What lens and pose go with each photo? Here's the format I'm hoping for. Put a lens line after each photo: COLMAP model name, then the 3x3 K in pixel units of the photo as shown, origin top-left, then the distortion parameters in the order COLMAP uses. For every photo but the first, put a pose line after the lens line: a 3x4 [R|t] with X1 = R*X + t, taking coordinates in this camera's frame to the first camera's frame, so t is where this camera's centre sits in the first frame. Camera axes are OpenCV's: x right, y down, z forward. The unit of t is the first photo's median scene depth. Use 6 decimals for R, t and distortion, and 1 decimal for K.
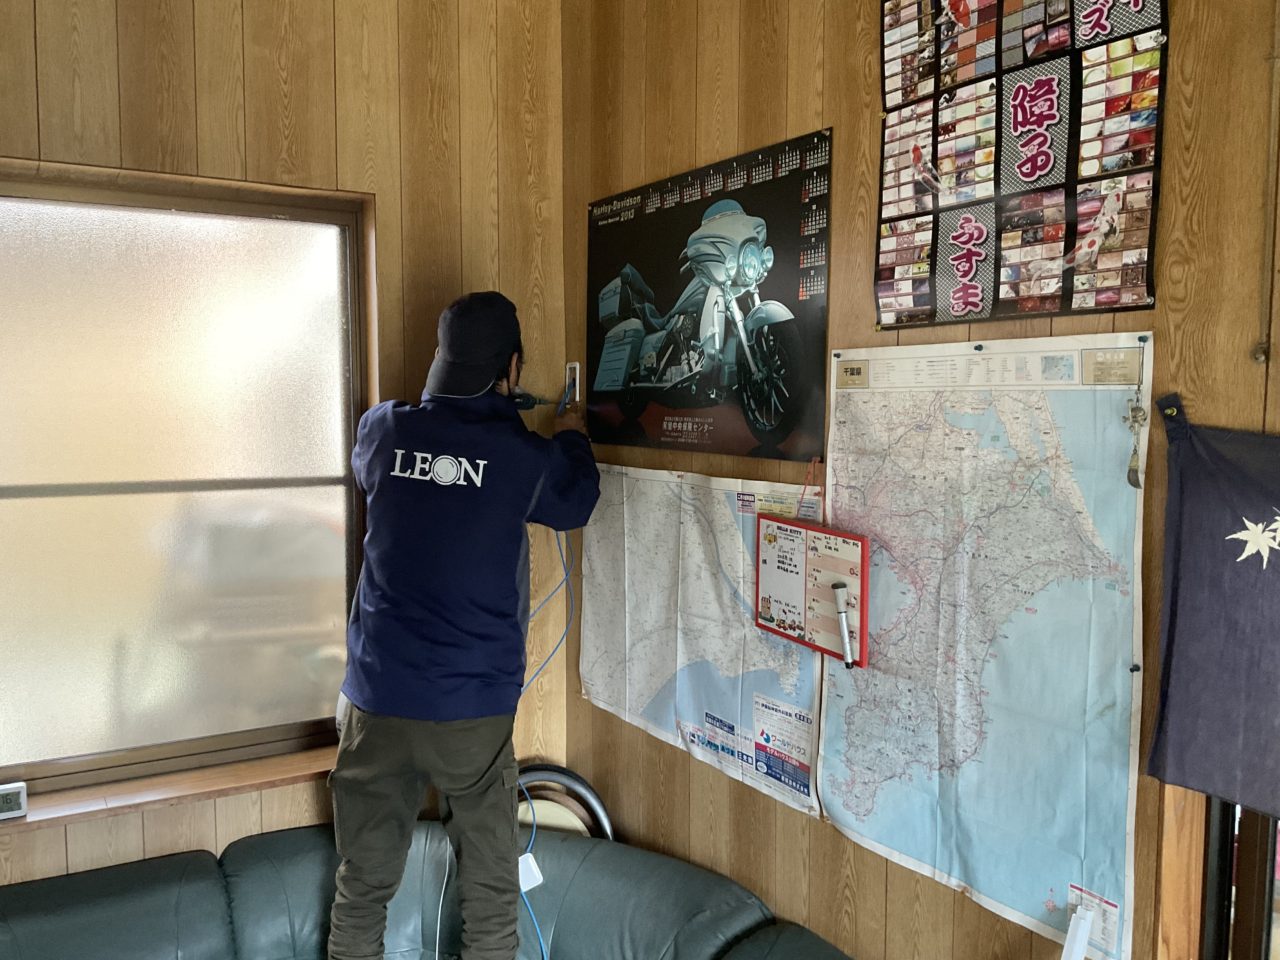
lens RADIAL K [[1066.7, 0, 640.0], [0, 1066.7, 480.0], [0, 0, 1]] dist [0.075456, -0.115791]
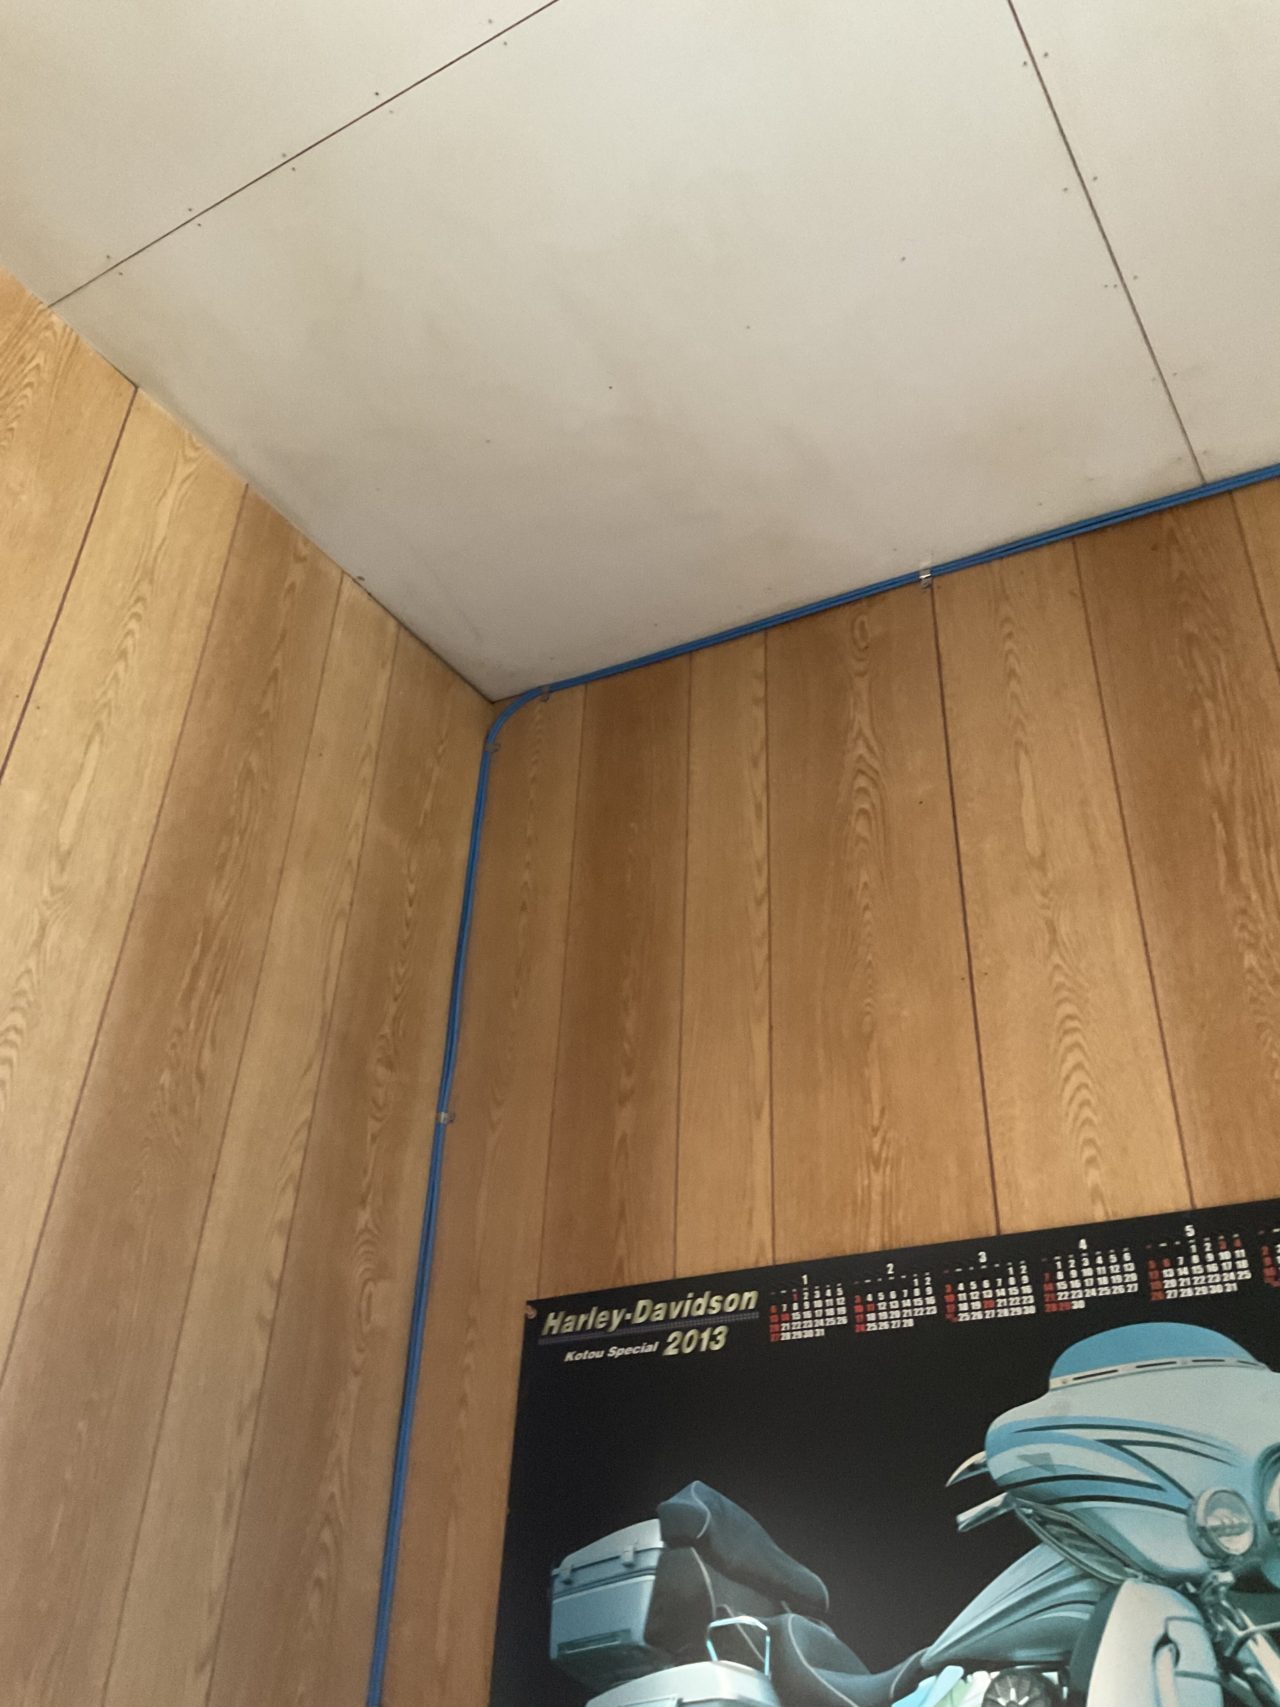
lens RADIAL K [[1422.5, 0, 640.0], [0, 1422.5, 853.5], [0, 0, 1]] dist [0.075456, -0.115791]
pose [[0.895438, 0.273043, 0.351624, -0.256538], [-0.007415, 0.798872, -0.601456, -0.086046], [-0.445125, 0.535959, 0.717364, 0.578775]]
